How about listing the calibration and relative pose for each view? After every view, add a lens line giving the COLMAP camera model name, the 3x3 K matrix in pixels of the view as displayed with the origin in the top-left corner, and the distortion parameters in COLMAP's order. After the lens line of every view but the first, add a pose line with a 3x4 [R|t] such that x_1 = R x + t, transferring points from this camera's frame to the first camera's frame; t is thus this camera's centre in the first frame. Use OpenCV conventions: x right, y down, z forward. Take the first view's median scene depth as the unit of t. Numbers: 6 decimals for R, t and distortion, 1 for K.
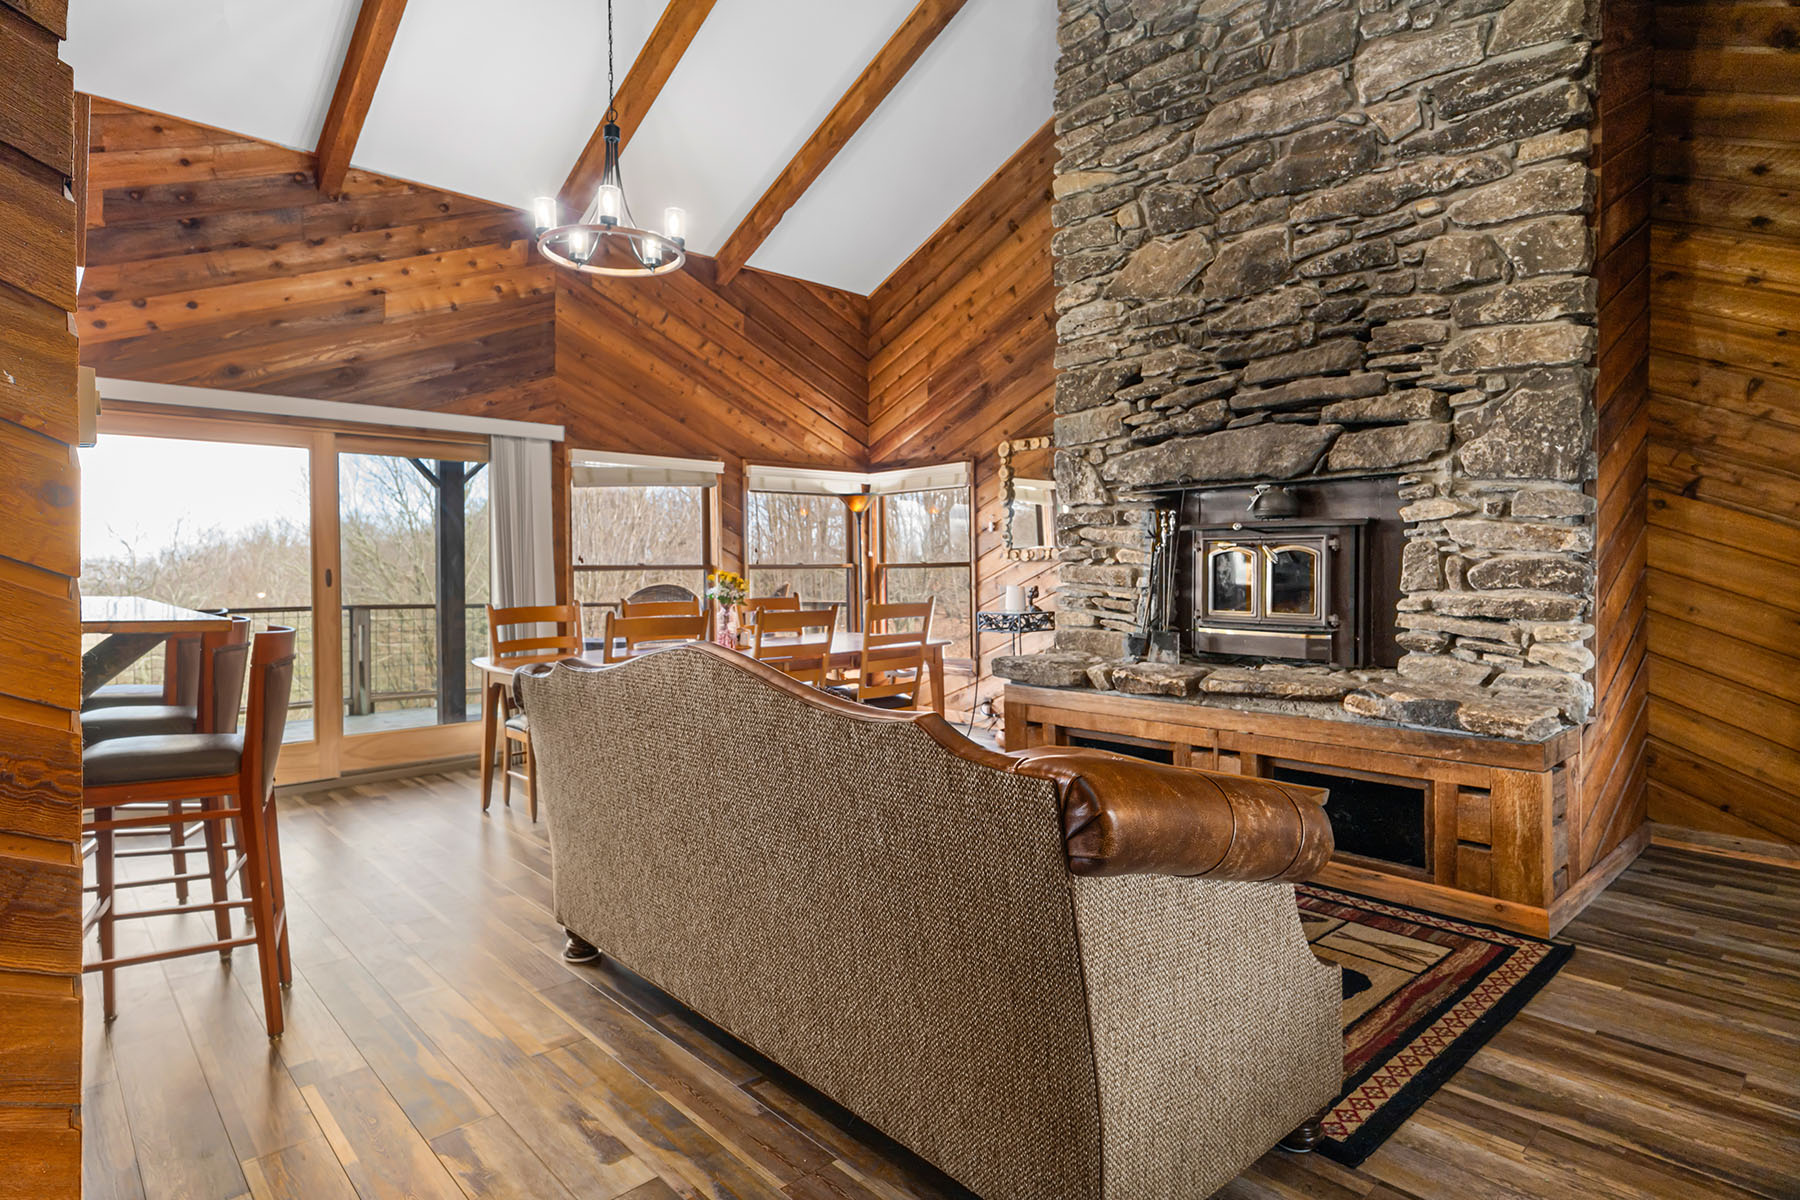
lens RADIAL K [[946.6, 0, 900.8], [0, 946.6, 577.6], [0, 0, 1]] dist [0.015207, 0.002097]
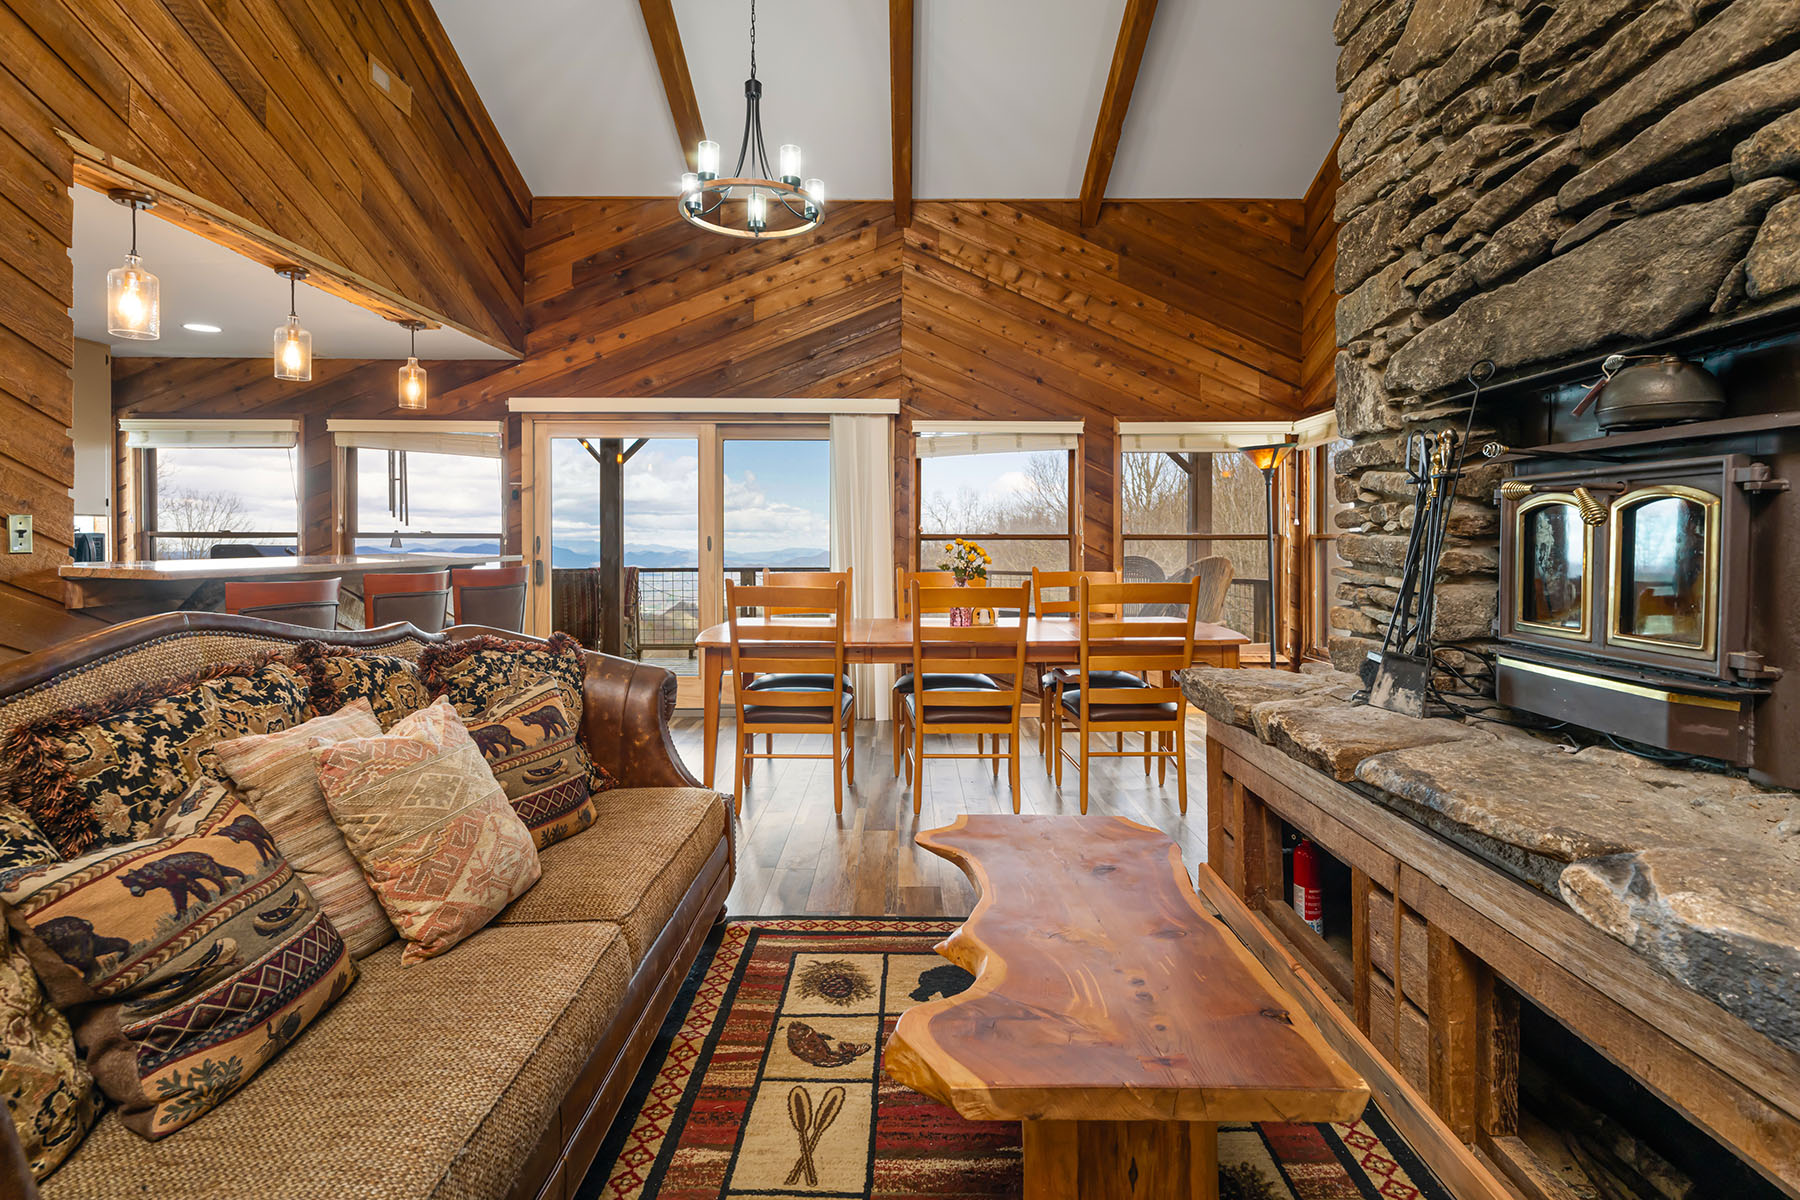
lens RADIAL K [[860.2, 0, 899.0], [0, 860.2, 553.9], [0, 0, 1]] dist [-0.001128, 0.000960]
pose [[0.729684, 0.017930, -0.683550, 0.406029], [-0.013939, 0.999838, 0.011346, -0.001939], [0.683643, 0.001249, 0.729816, 0.445771]]
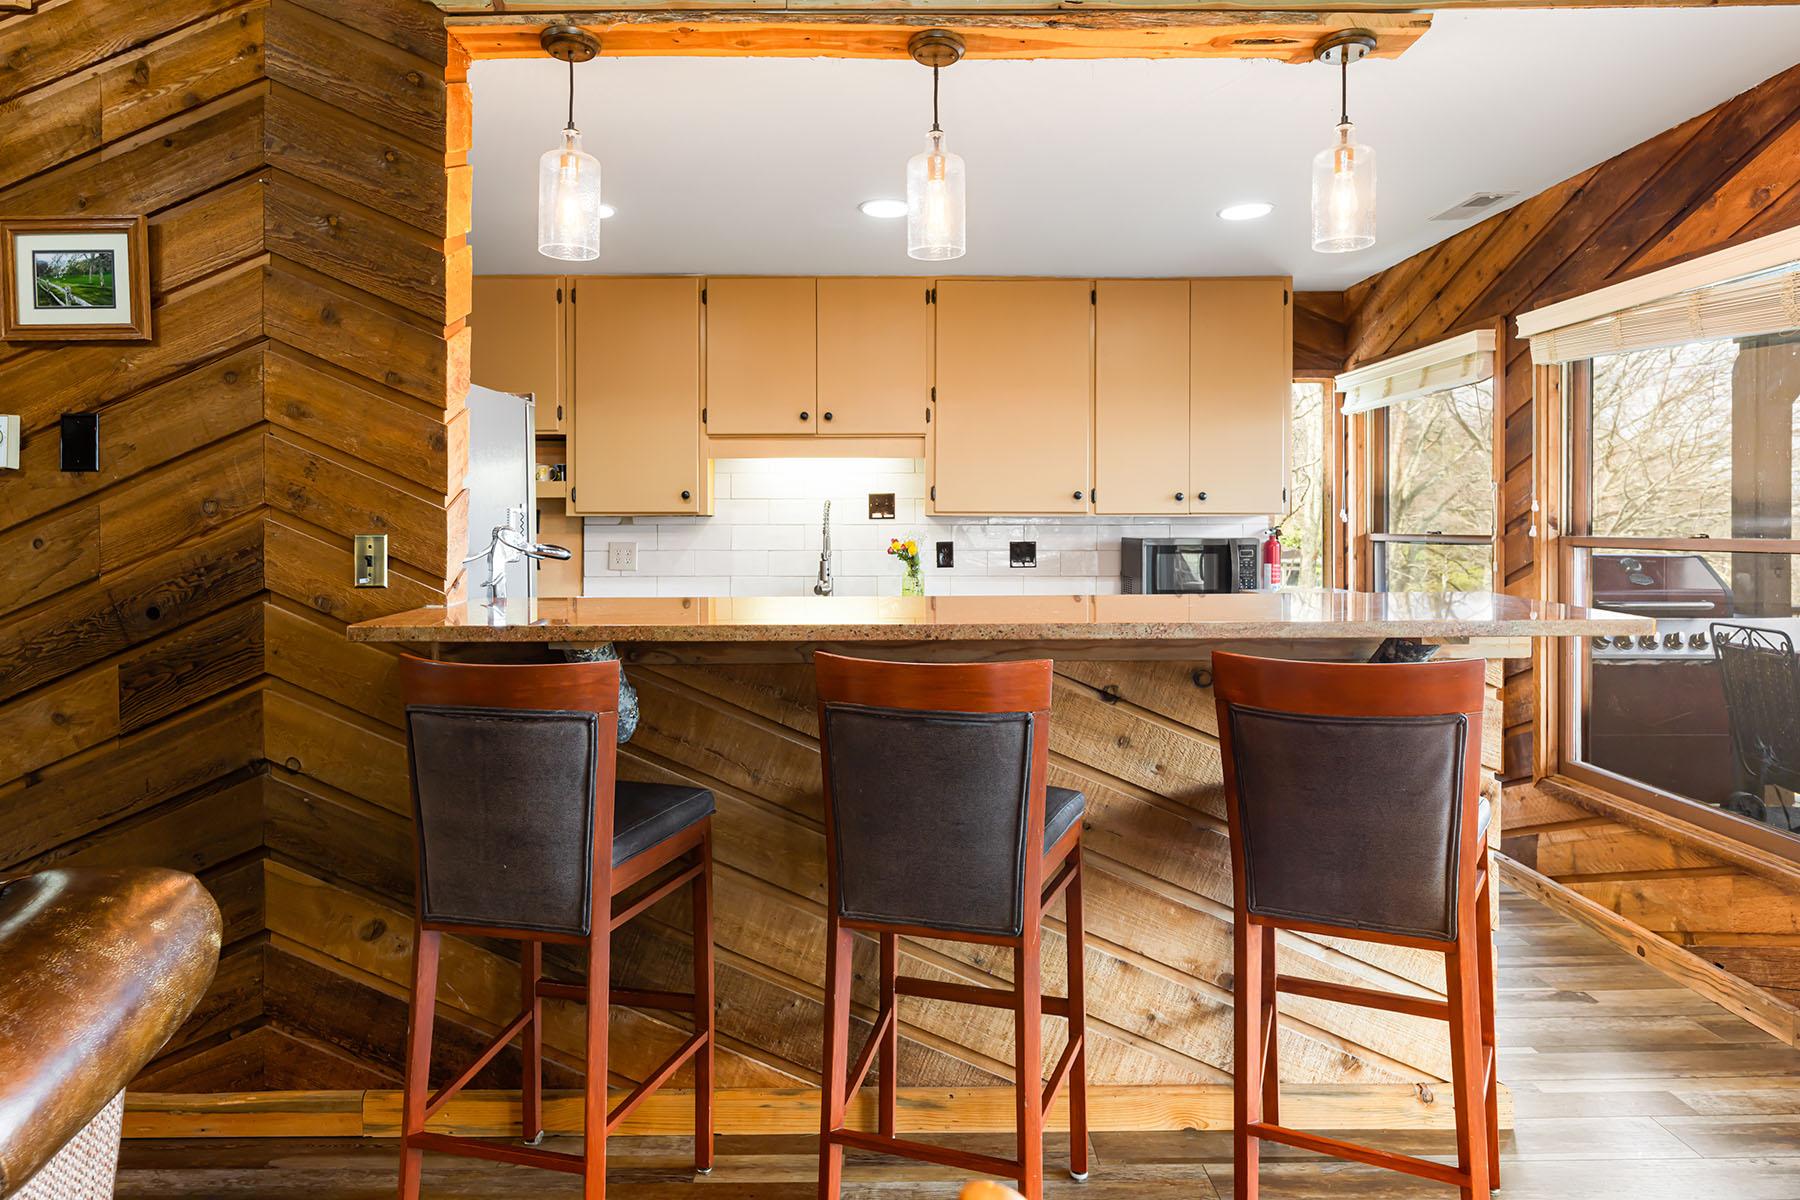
lens RADIAL K [[1036.1, 0, 880.8], [0, 1036.1, 521.8], [0, 0, 1]] dist [0.002414, -0.000022]
pose [[-0.680340, 0.003796, -0.732887, -0.208659], [-0.001870, 0.999974, 0.006915, -0.024062], [0.732894, 0.006075, -0.680316, 0.999756]]
